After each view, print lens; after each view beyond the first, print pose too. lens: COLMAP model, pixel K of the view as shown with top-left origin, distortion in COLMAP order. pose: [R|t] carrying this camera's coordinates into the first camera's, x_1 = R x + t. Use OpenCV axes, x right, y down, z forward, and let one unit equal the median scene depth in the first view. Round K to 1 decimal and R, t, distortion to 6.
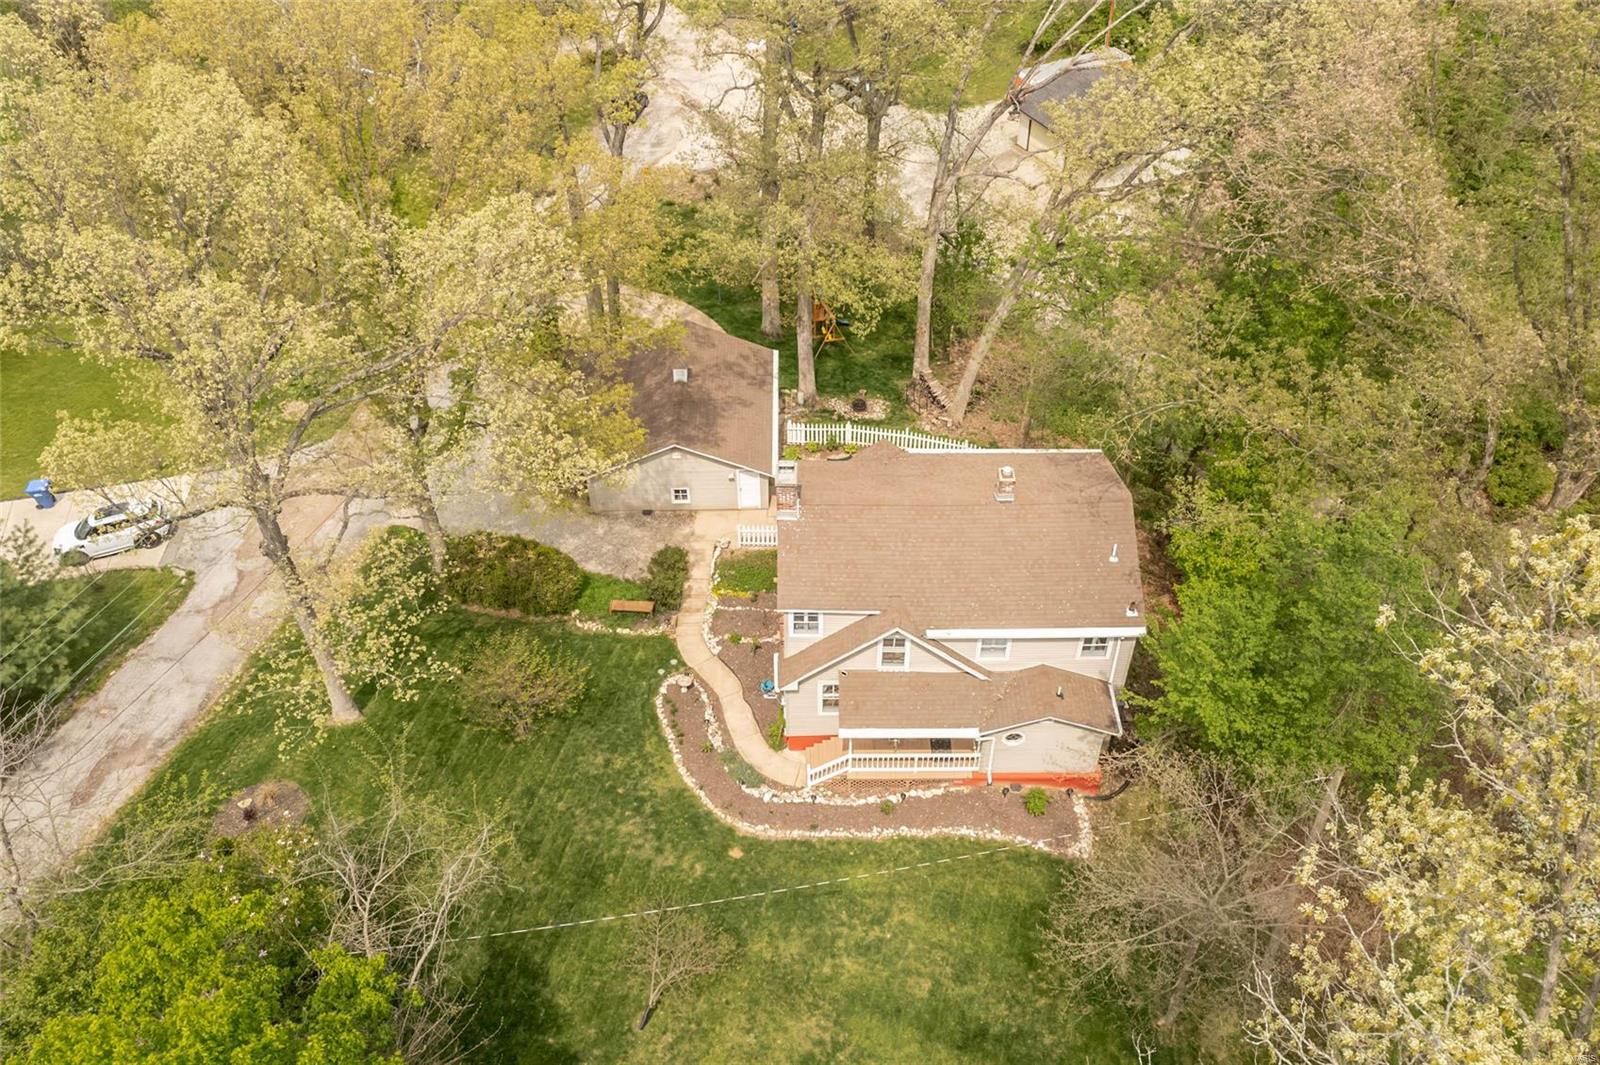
lens RADIAL K [[1275.2, 0, 744.8], [0, 1275.2, 550.3], [0, 0, 1]] dist [0.011858, -0.001535]
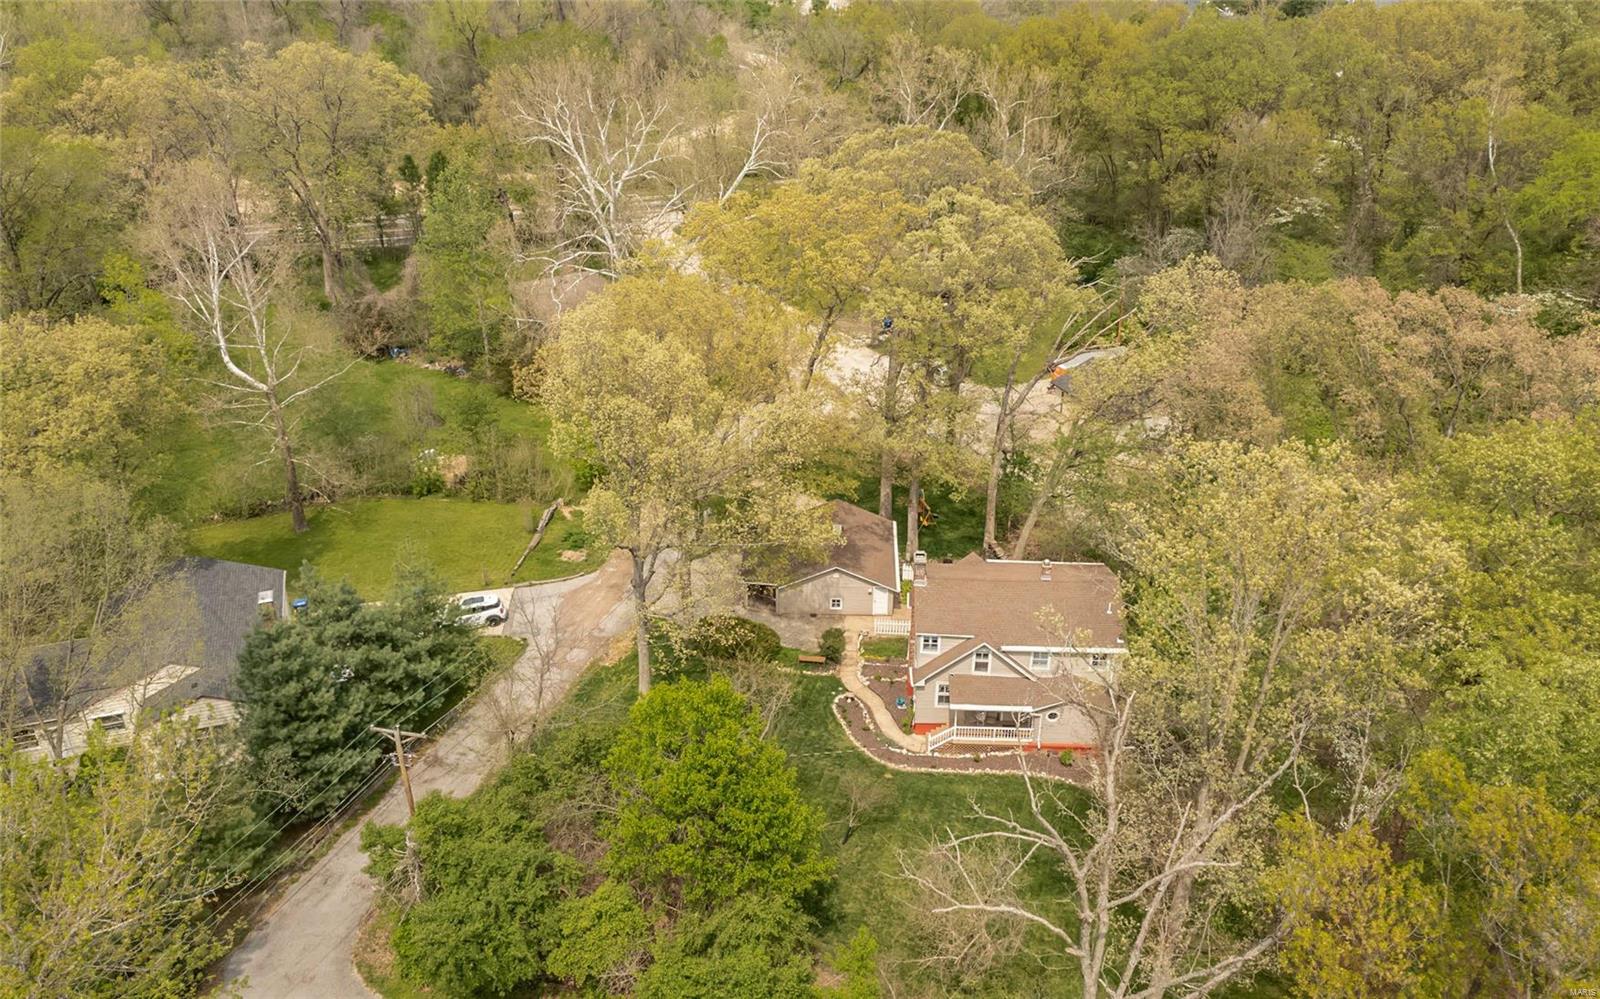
lens RADIAL K [[1249.0, 0, 770.0], [0, 1249.0, 545.1], [0, 0, 1]] dist [-0.011872, 0.005502]
pose [[0.999295, 0.029237, -0.023541, -0.108667], [-0.033687, 0.975176, -0.218856, 0.248750], [0.016558, 0.219495, 0.975473, -0.552779]]
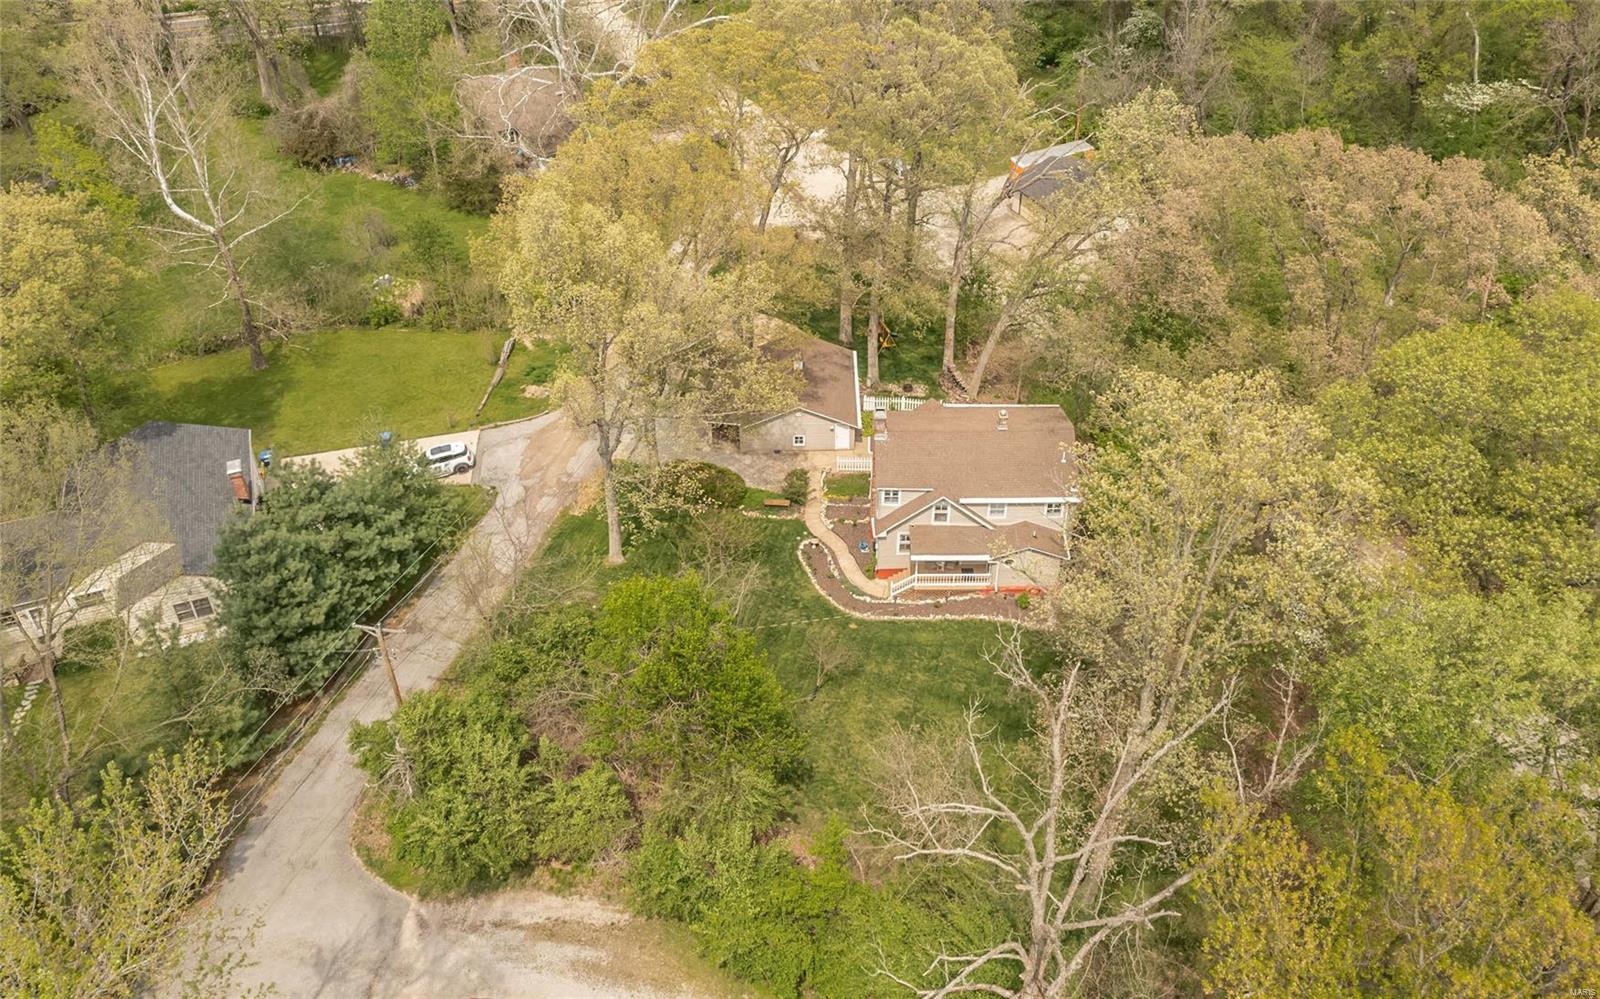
lens RADIAL K [[1249.0, 0, 775.0], [0, 1249.0, 458.7], [0, 0, 1]] dist [-0.011872, 0.005502]
pose [[0.999929, 0.001063, 0.011833, -0.110108], [-0.000039, 0.996281, -0.086168, 0.126272], [-0.011880, 0.086161, 0.996210, -0.598862]]
